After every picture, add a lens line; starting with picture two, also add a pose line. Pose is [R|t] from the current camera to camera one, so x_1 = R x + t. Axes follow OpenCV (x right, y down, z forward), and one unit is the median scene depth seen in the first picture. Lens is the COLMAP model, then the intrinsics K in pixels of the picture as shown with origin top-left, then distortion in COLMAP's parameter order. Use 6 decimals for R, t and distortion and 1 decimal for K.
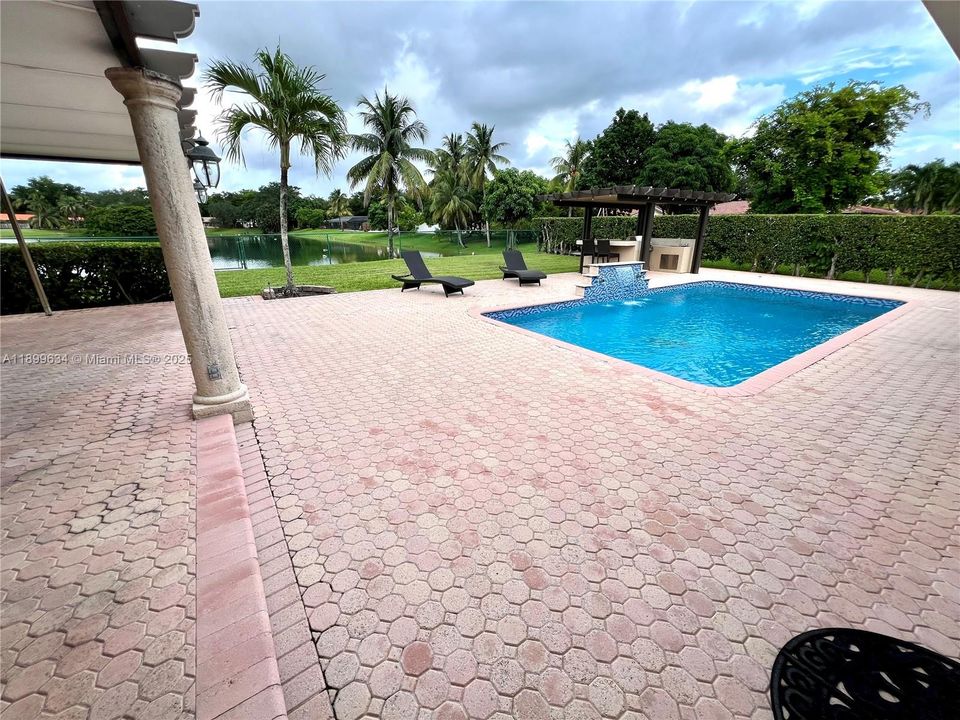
lens RADIAL K [[384.6, 0, 481.6], [0, 384.6, 359.5], [0, 0, 1]] dist [0.002865, 0.000156]
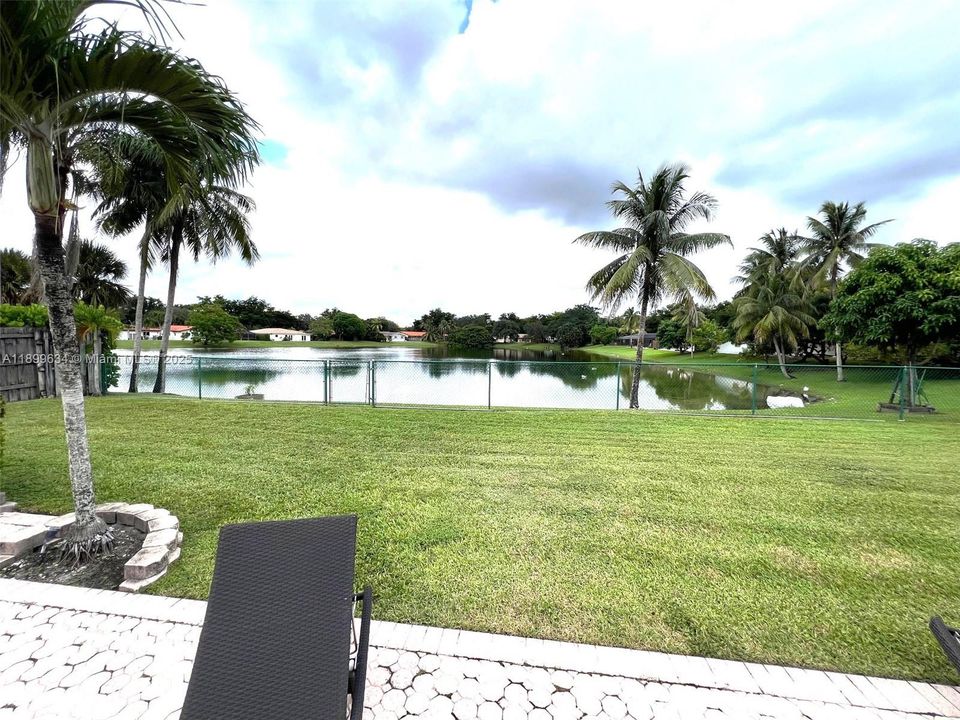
lens RADIAL K [[384.6, 0, 476.9], [0, 384.6, 364.8], [0, 0, 1]] dist [0.002865, 0.000156]
pose [[0.739539, 0.056414, -0.670745, 0.002372], [-0.236136, 0.954895, -0.180041, -0.065769], [0.630335, 0.291534, 0.719504, 0.173984]]
